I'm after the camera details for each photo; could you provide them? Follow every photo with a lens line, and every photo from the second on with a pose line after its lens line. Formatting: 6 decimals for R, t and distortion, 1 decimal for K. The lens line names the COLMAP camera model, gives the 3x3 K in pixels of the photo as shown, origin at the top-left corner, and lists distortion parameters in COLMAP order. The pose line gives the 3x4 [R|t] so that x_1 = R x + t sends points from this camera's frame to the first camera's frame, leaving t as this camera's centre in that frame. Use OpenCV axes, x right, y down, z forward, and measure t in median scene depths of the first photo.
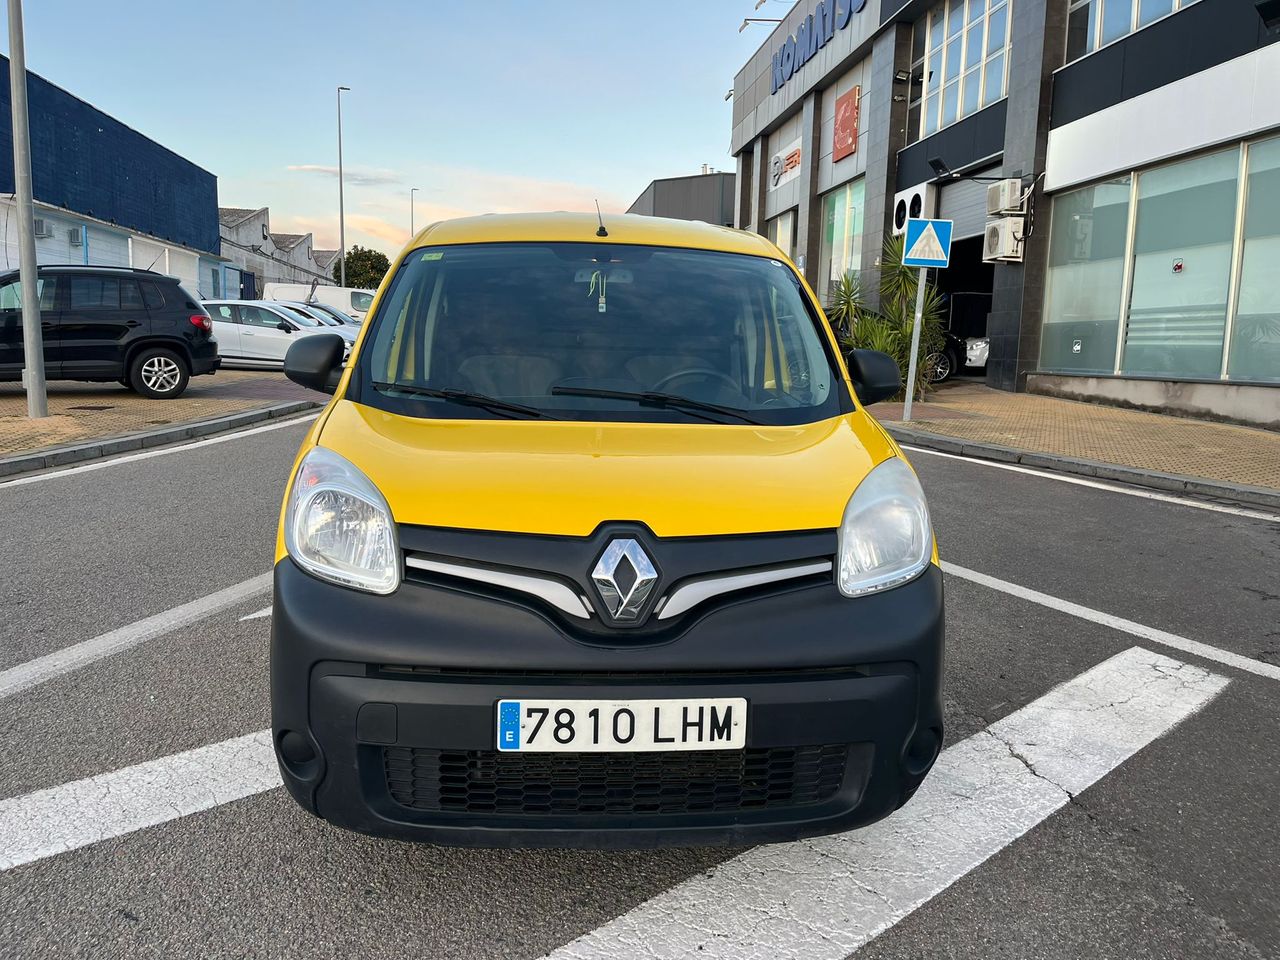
lens RADIAL K [[960.1, 0, 636.2], [0, 960.1, 476.5], [0, 0, 1]] dist [0.063780, -0.067841]
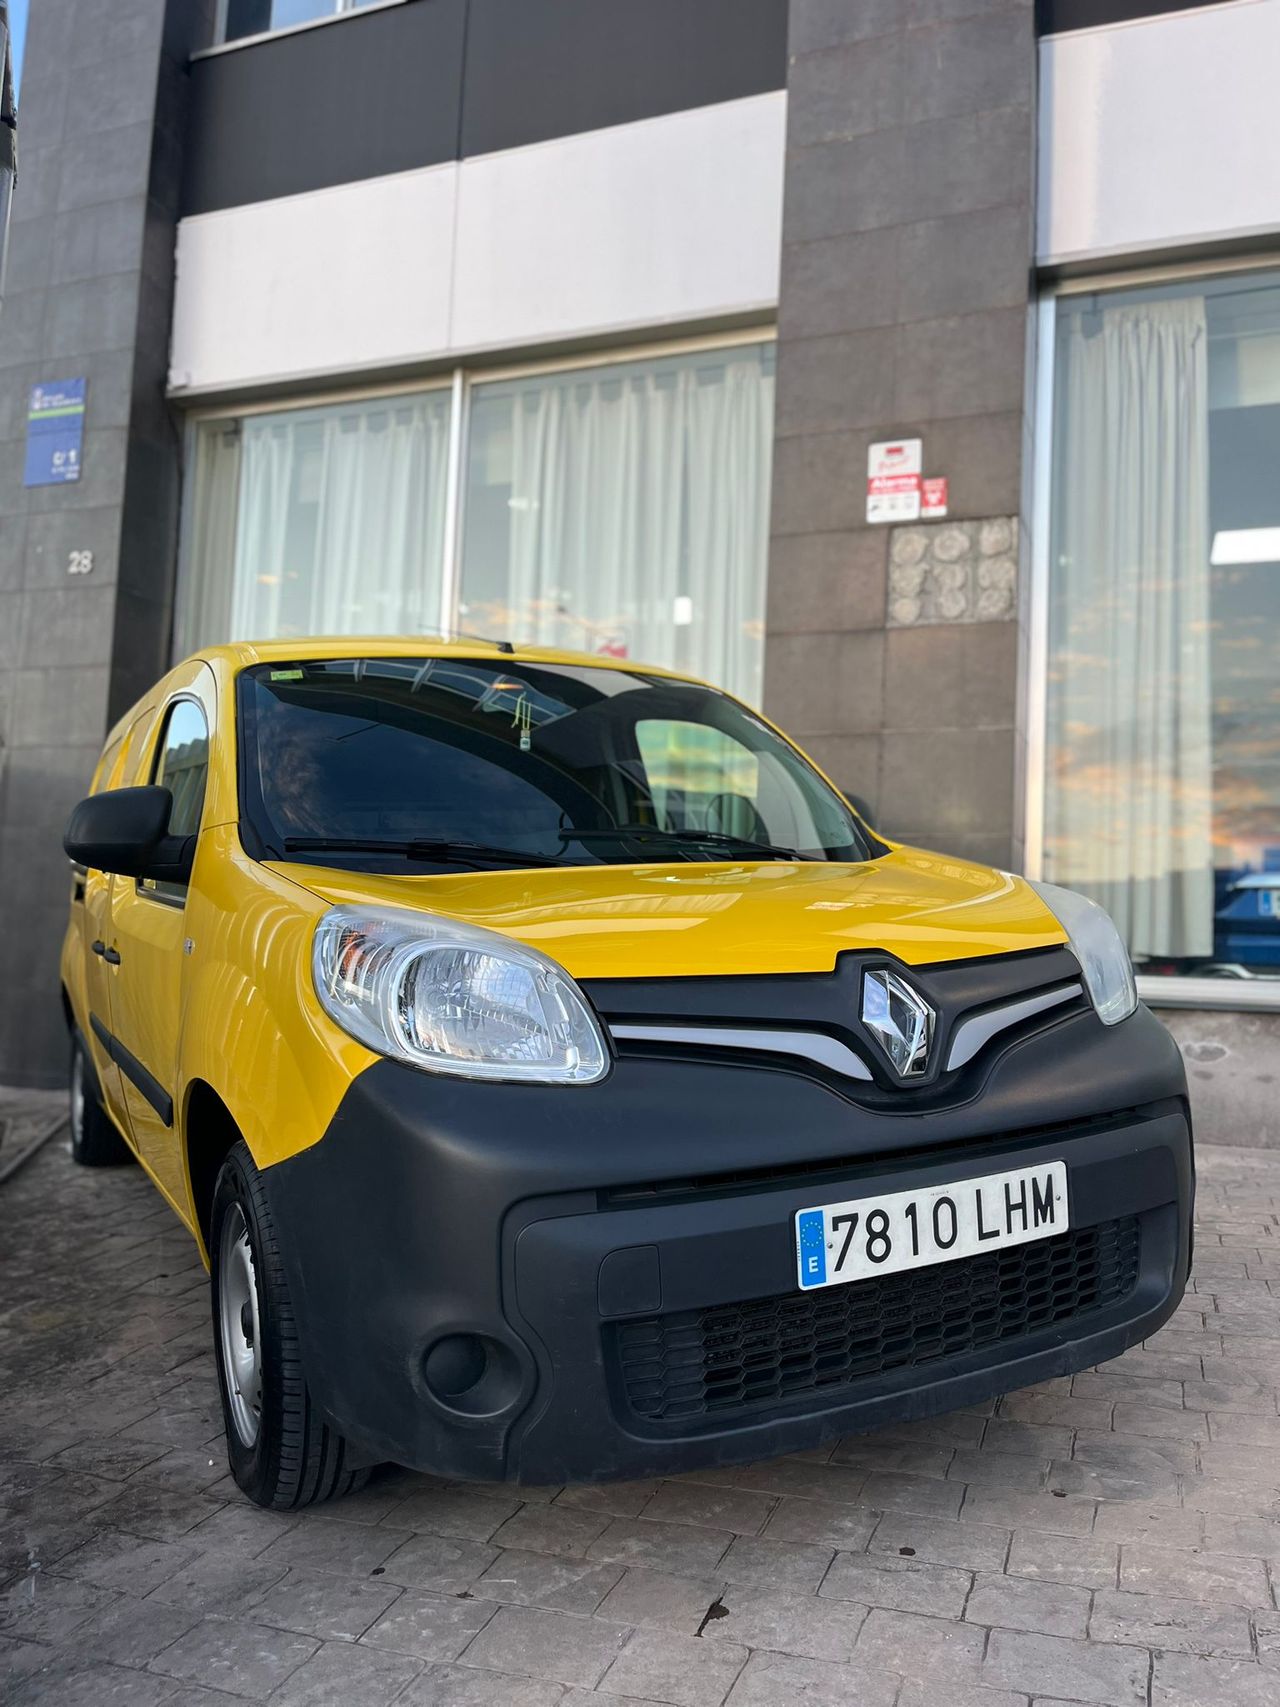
lens RADIAL K [[1278.0, 0, 645.0], [0, 1278.0, 866.6], [0, 0, 1]] dist [0.059917, -0.063208]
pose [[0.911747, -0.055641, 0.406966, -0.291715], [0.124489, 0.981615, -0.144690, 0.054676], [-0.391433, 0.182584, 0.901911, 0.089493]]
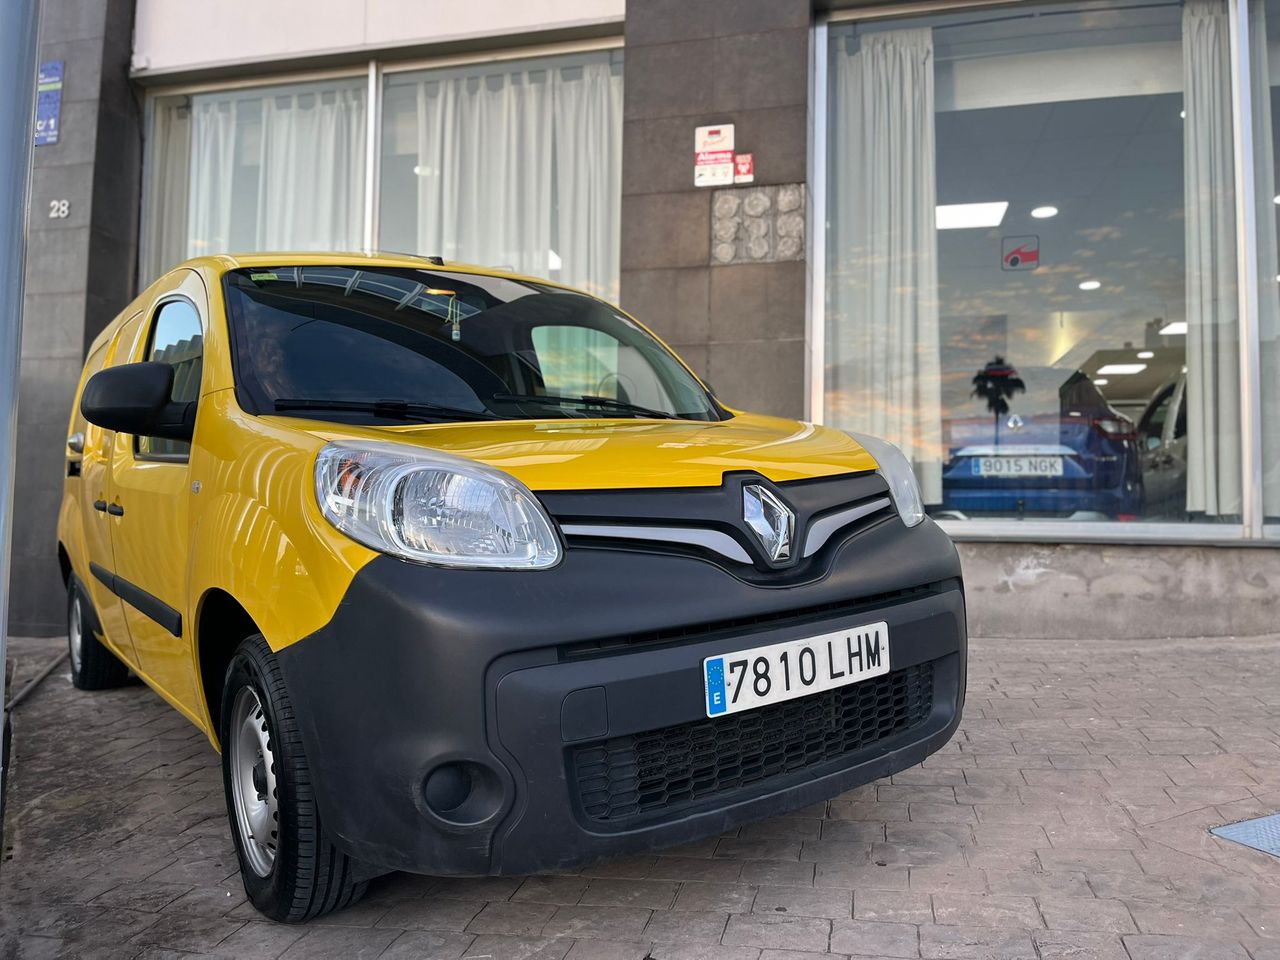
lens RADIAL K [[958.7, 0, 640.4], [0, 958.7, 484.5], [0, 0, 1]] dist [0.065598, -0.083704]
pose [[0.846962, -0.079886, 0.525618, -0.320956], [0.158394, 0.981666, -0.106033, 0.077259], [-0.507511, 0.173061, 0.844087, 0.118913]]
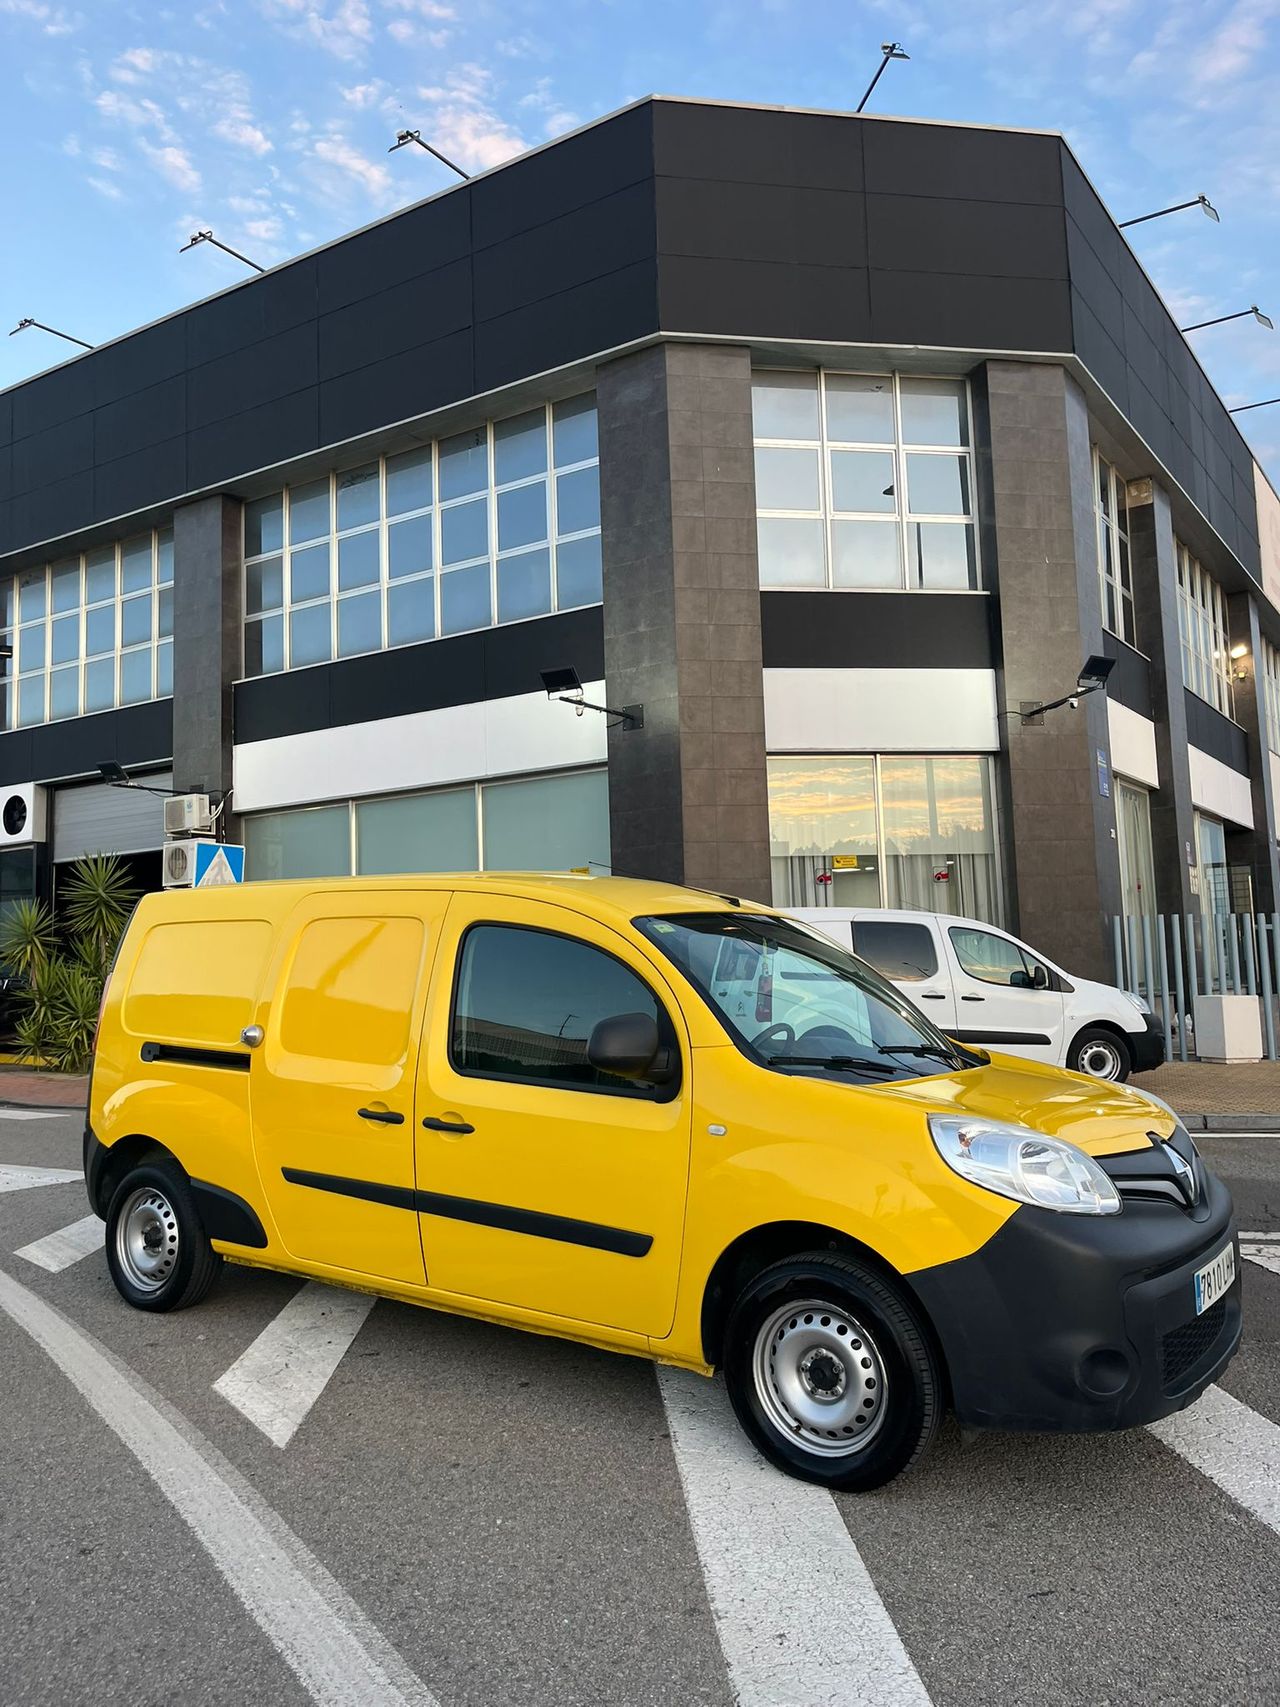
lens RADIAL K [[1278.5, 0, 616.5], [0, 1278.5, 849.7], [0, 0, 1]] dist [0.065598, -0.083704]
pose [[0.644262, 0.036341, 0.763941, -1.010953], [0.144922, 0.974973, -0.168599, -0.077386], [-0.750949, 0.219334, 0.622871, 0.173193]]
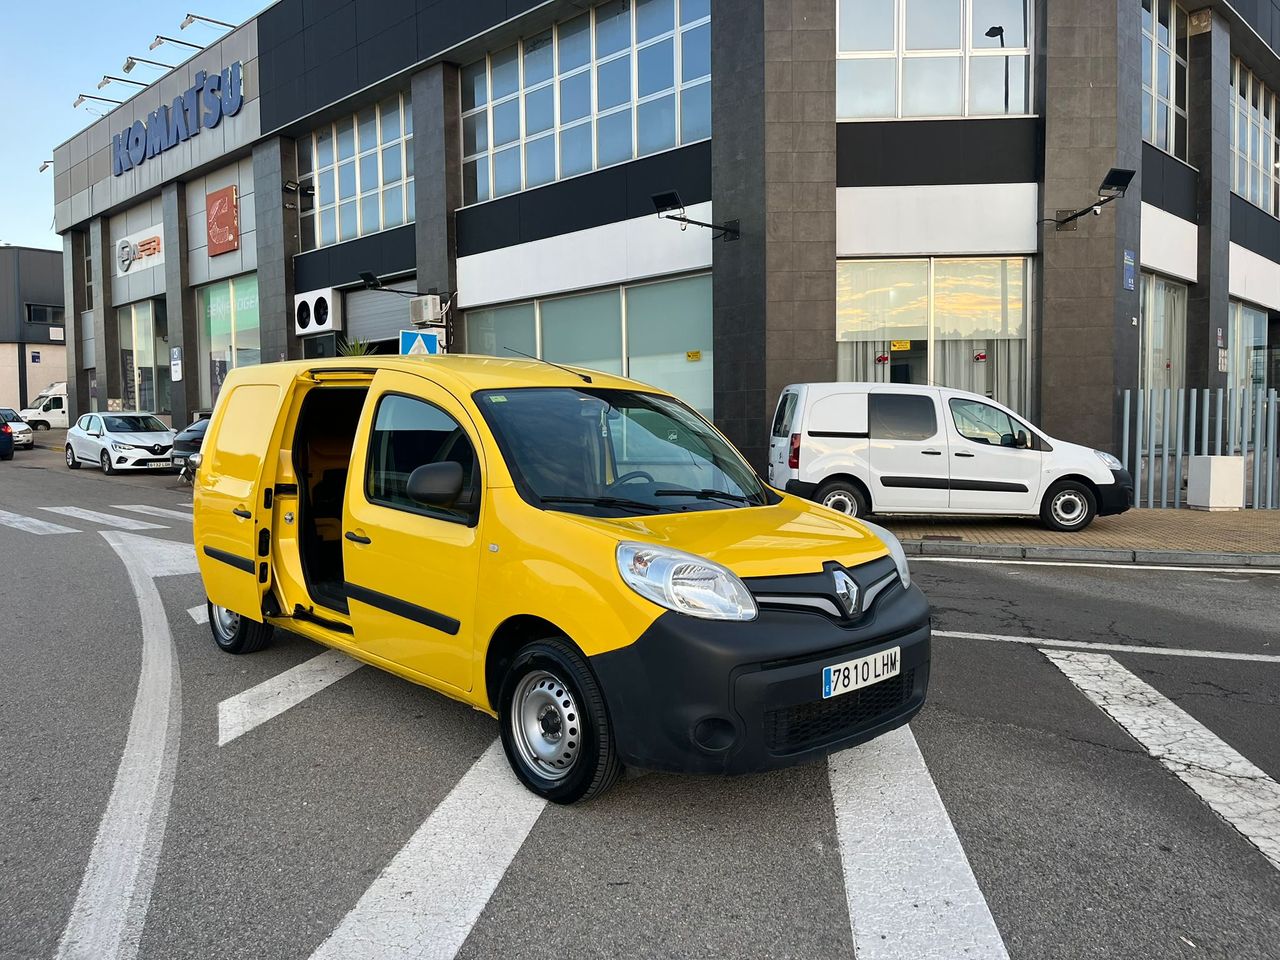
lens RADIAL K [[958.7, 0, 640.4], [0, 958.7, 484.5], [0, 0, 1]] dist [0.065598, -0.083704]
pose [[0.769036, -0.062211, 0.636171, -0.728941], [0.113738, 0.992688, -0.040418, -0.032258], [-0.629005, 0.103440, 0.770489, -0.082563]]
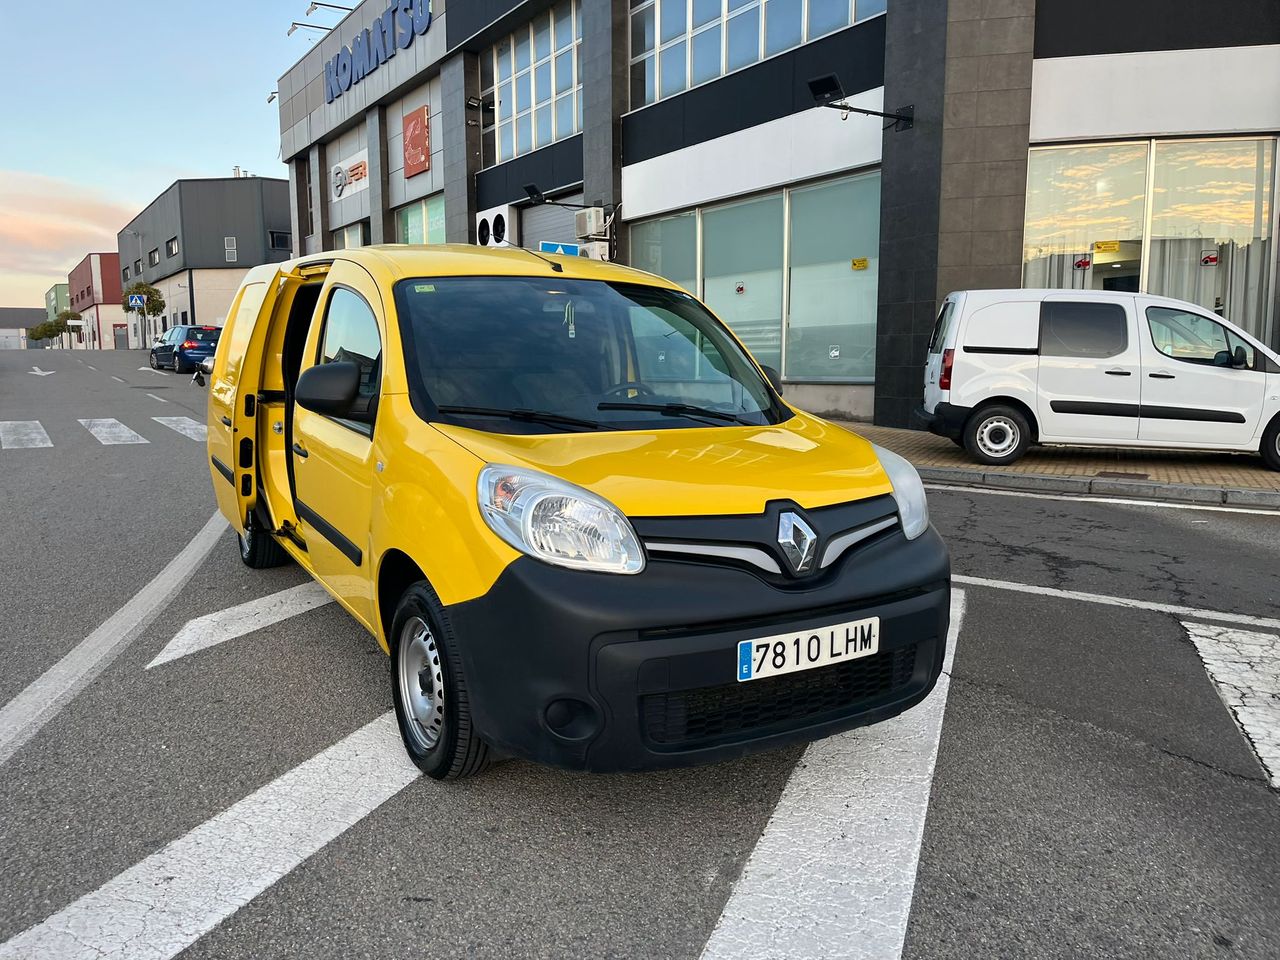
lens RADIAL K [[958.3, 0, 627.6], [0, 958.3, 480.6], [0, 0, 1]] dist [0.059917, -0.063208]
pose [[0.895813, -0.078519, 0.437439, -0.405814], [0.081367, 0.996609, 0.012259, -0.006682], [-0.436919, 0.024611, 0.899164, -0.051548]]
